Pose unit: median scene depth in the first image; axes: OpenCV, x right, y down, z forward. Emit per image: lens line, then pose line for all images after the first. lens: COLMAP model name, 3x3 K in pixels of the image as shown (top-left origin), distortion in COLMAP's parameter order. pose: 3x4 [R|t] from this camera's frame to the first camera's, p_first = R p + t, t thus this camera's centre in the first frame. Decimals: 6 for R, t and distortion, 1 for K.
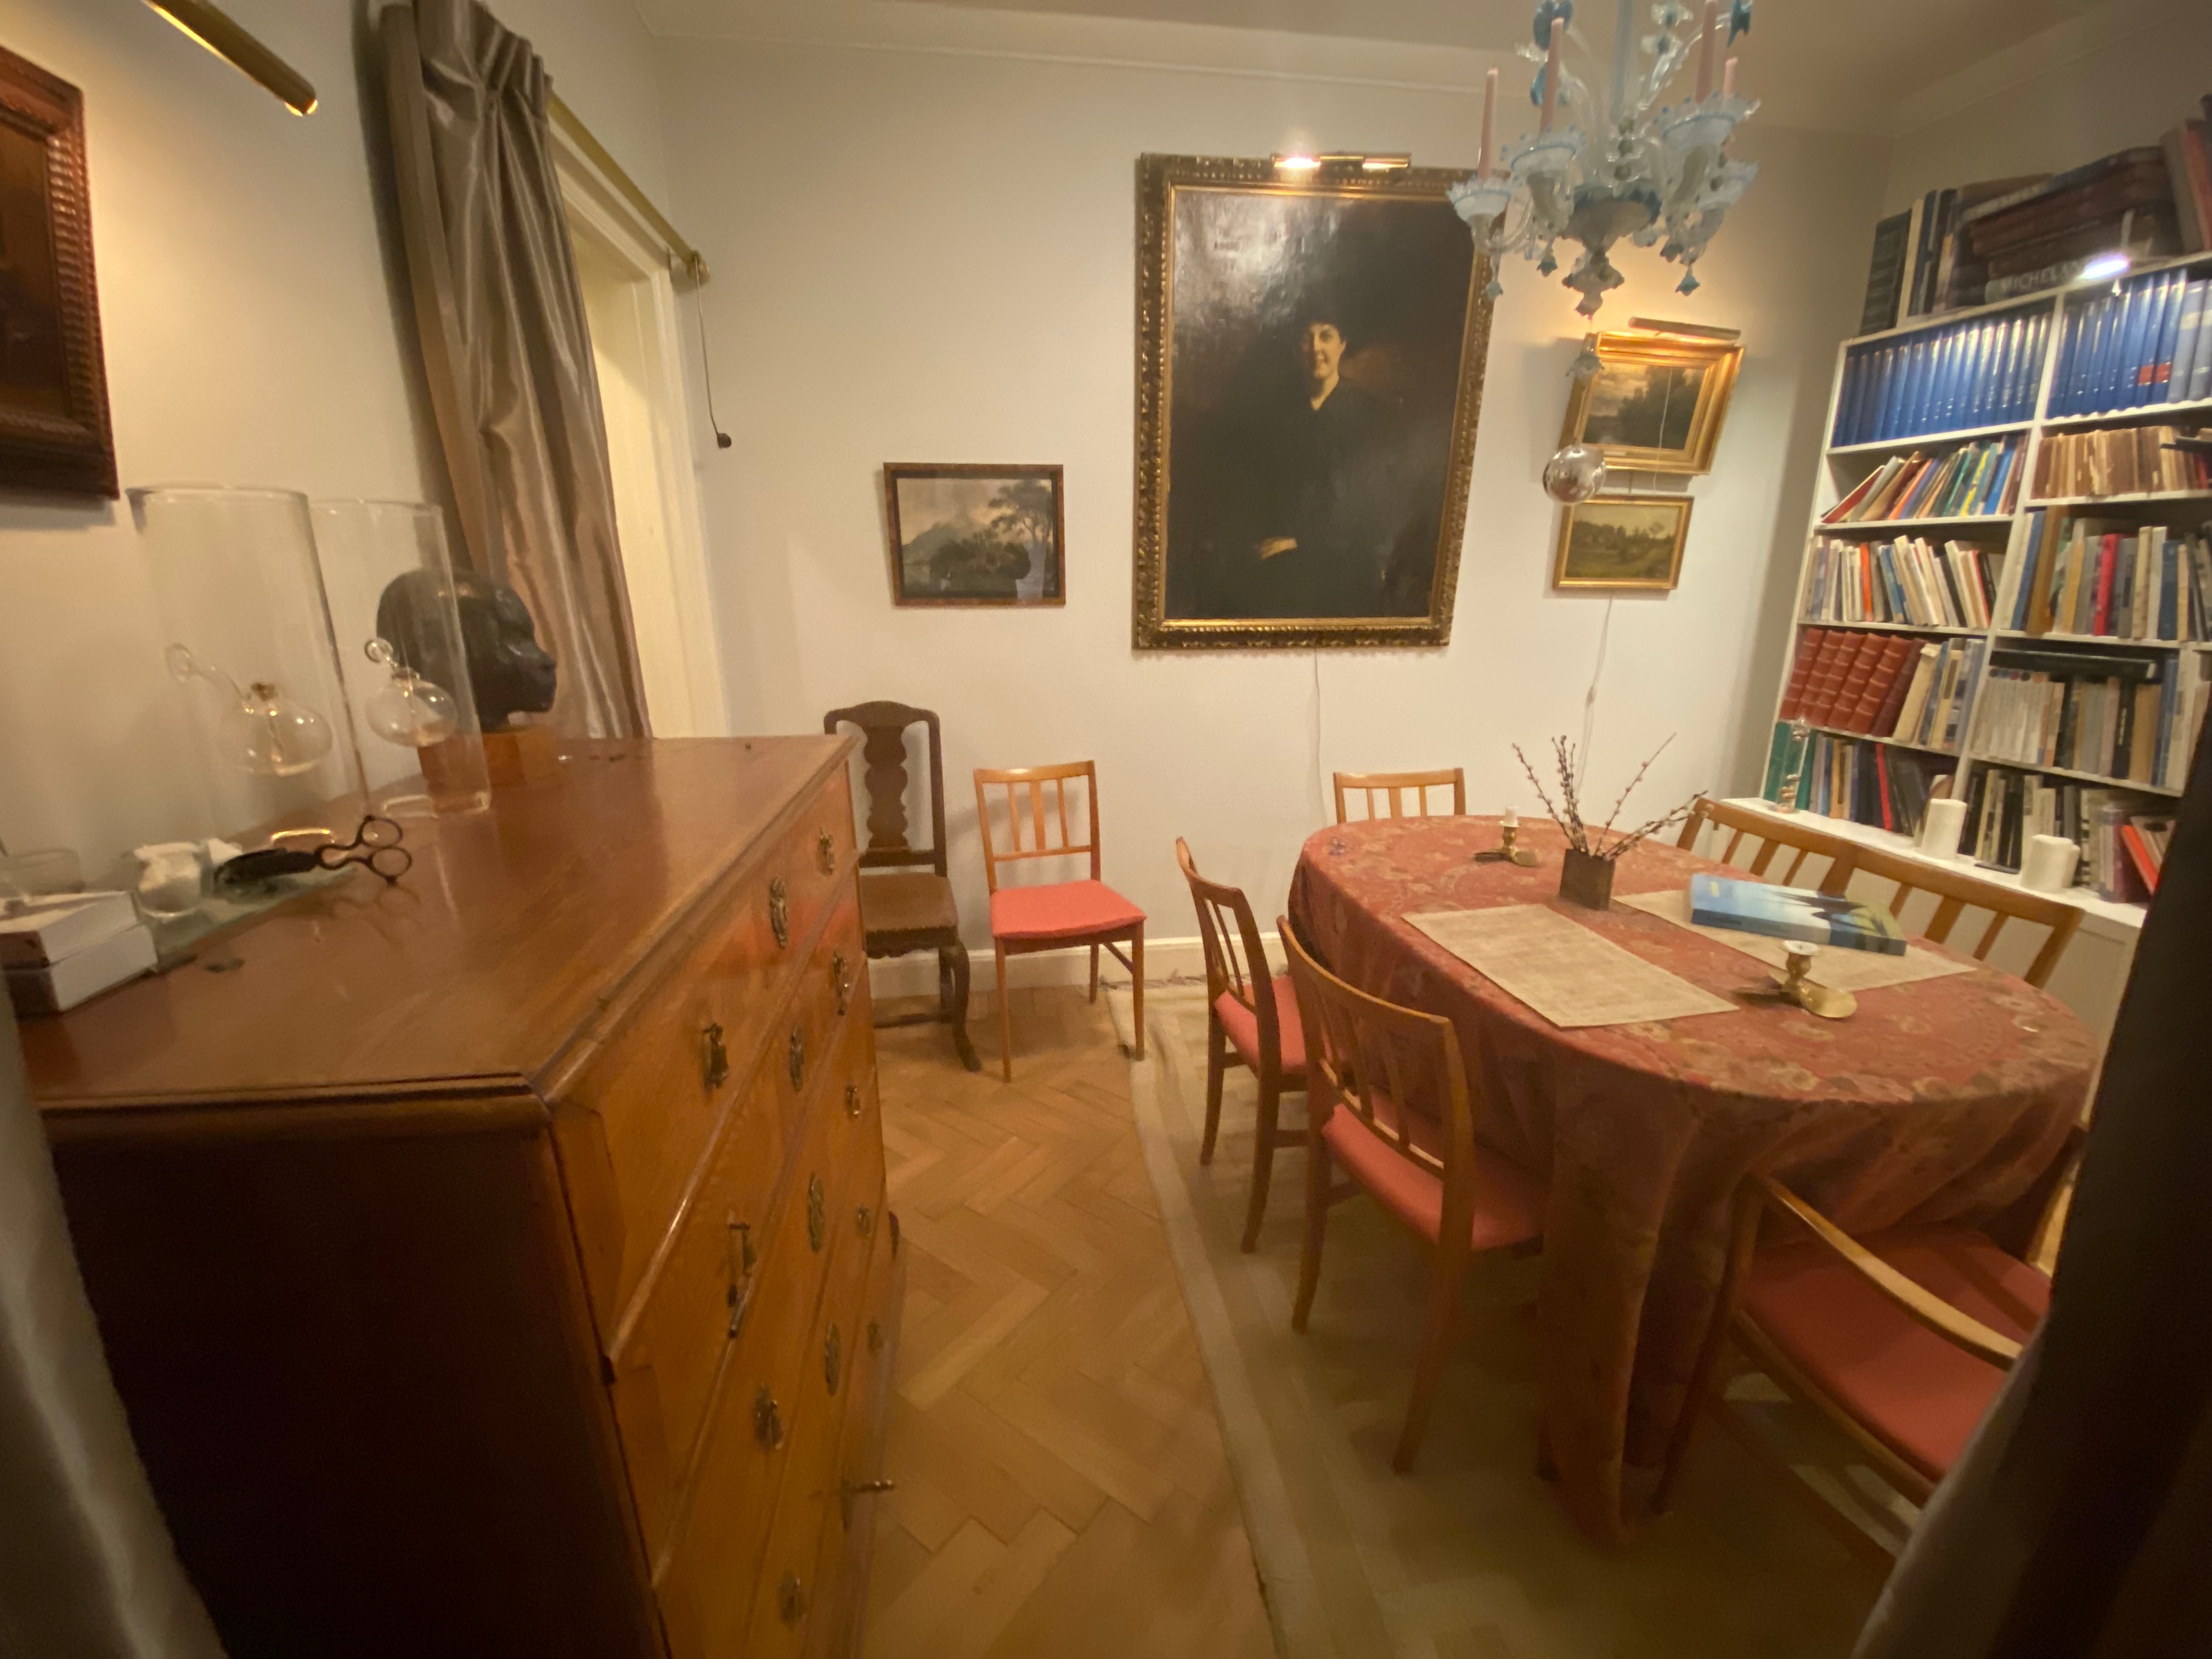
lens RADIAL K [[911.8, 0, 1106.0], [0, 911.8, 829.5], [0, 0, 1]] dist [0.027820, -0.024239]
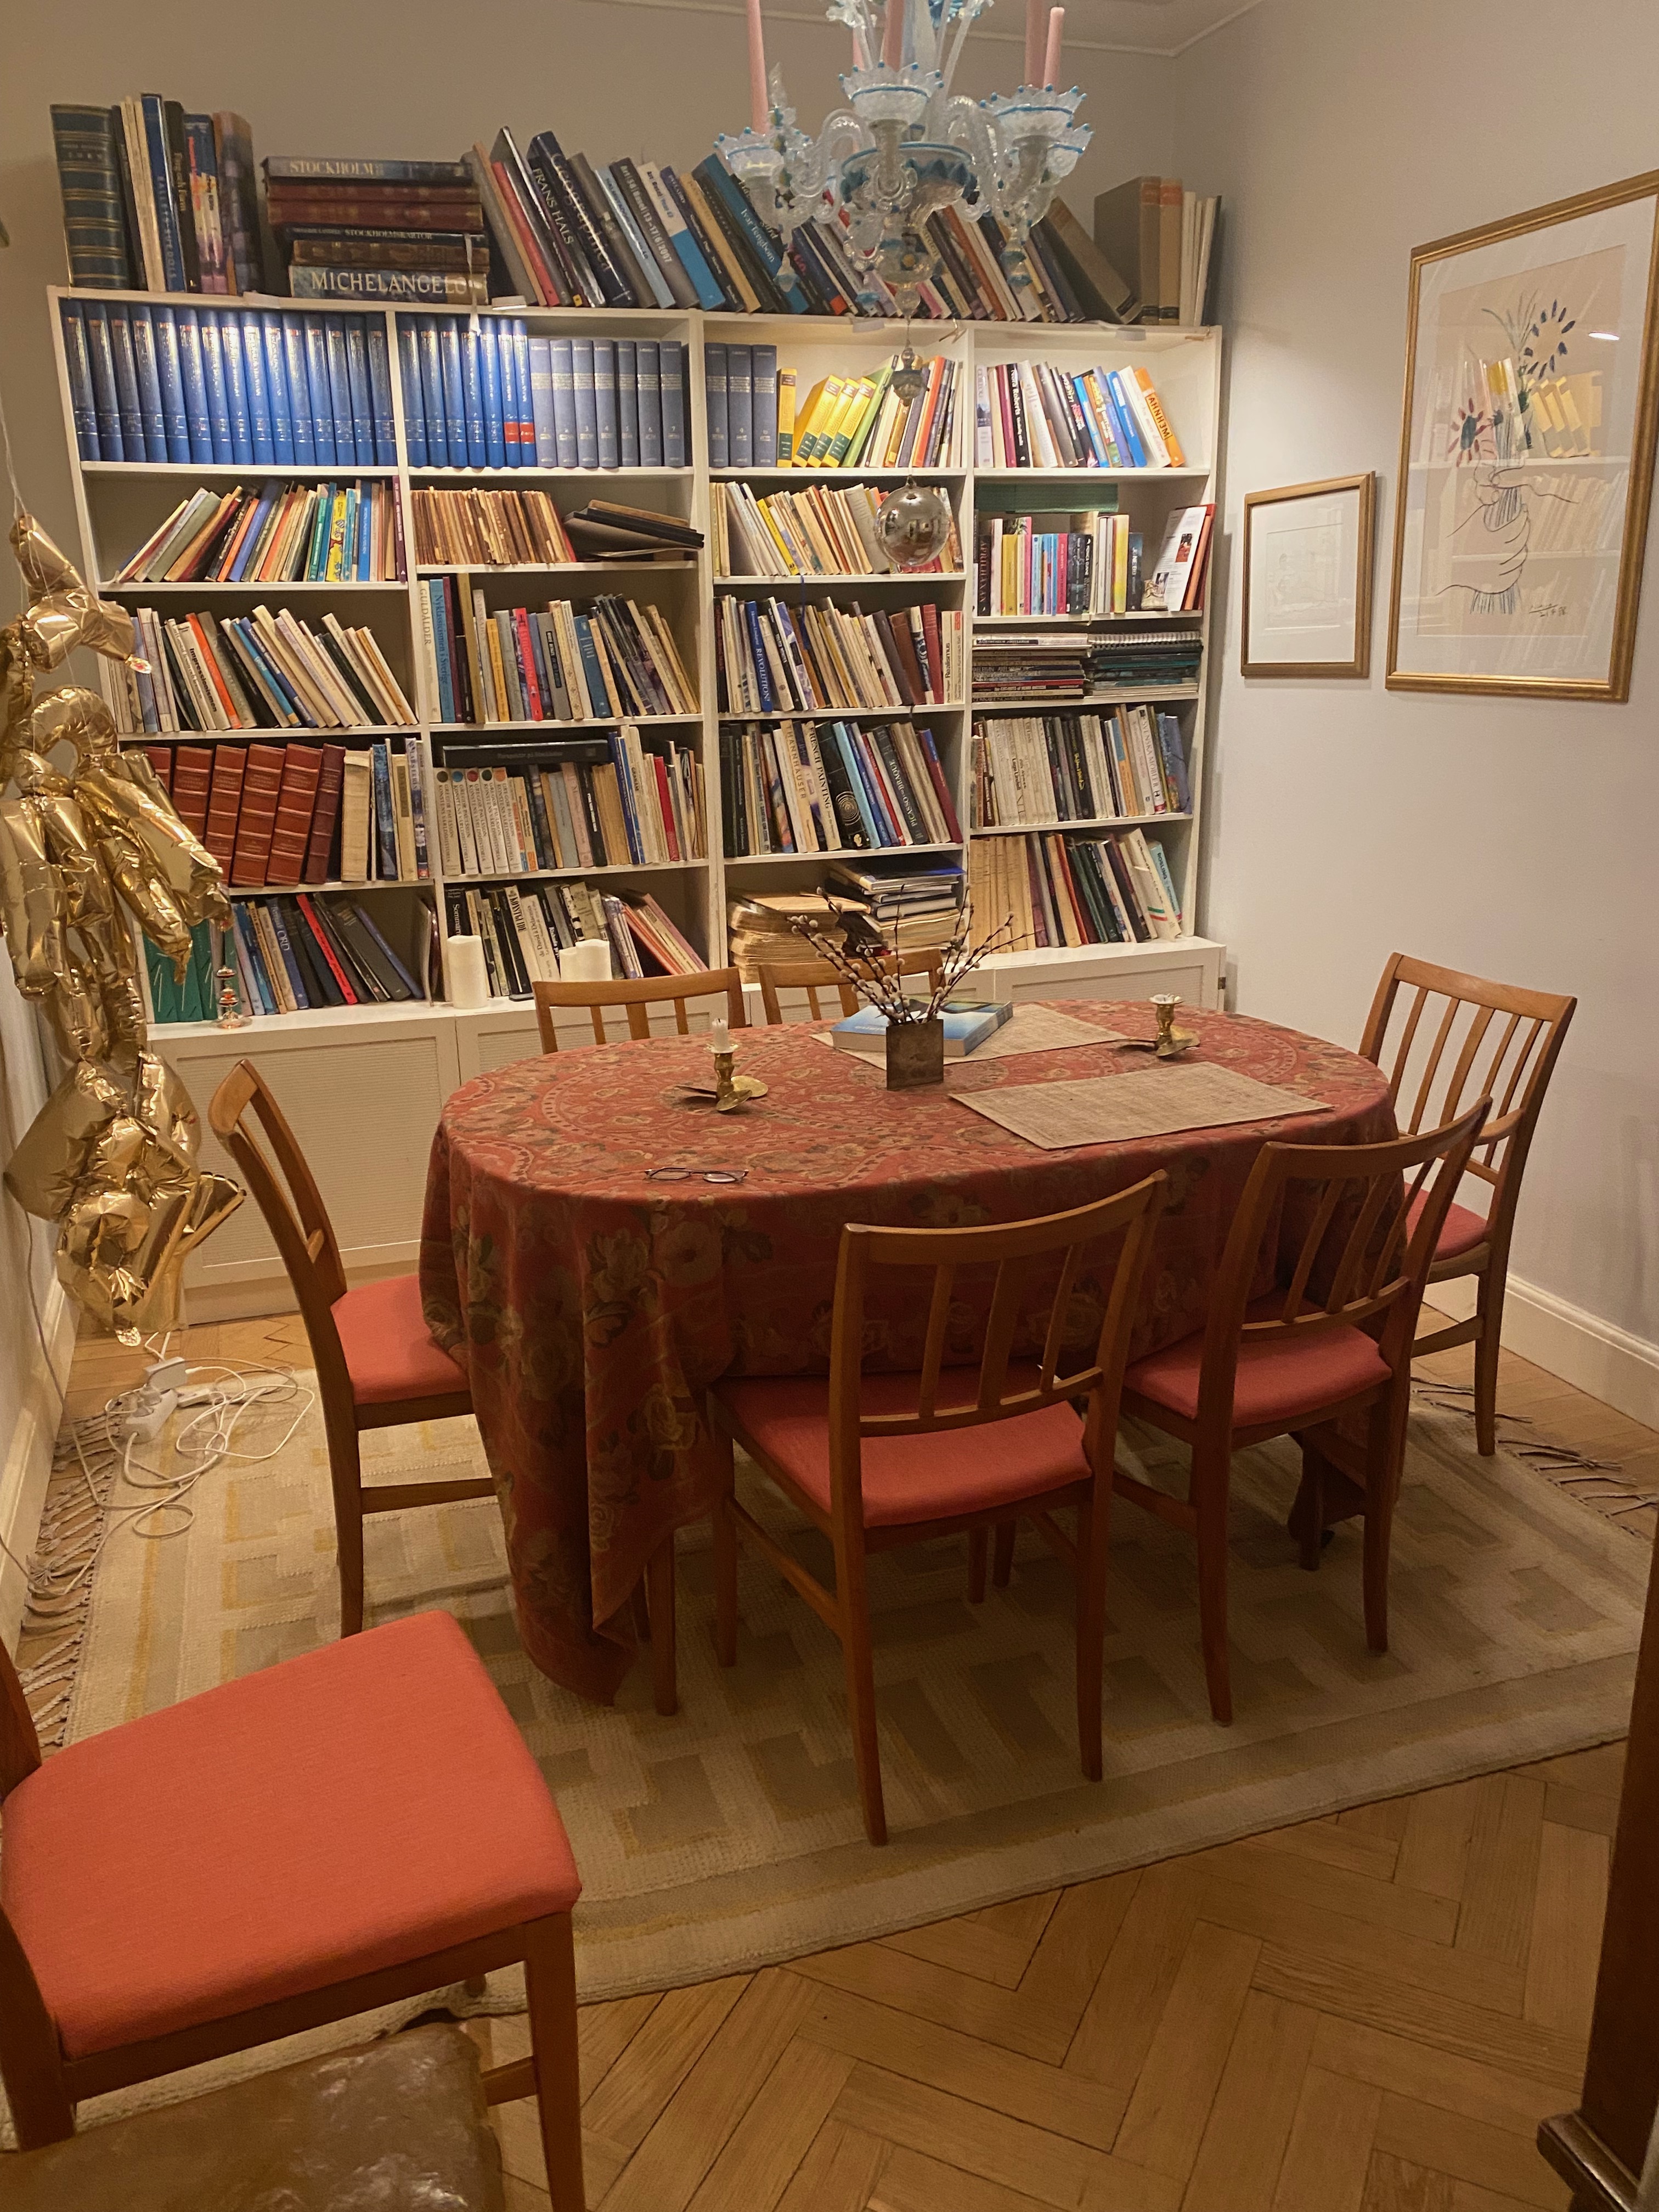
lens RADIAL K [[1692.4, 0, 829.5], [0, 1692.4, 1106.0], [0, 0, 1]] dist [0.061280, -0.069889]
pose [[-0.183469, -0.259478, 0.948162, -0.647597], [0.277295, 0.911704, 0.303157, -0.279093], [-0.943105, 0.318540, -0.095317, 0.947688]]
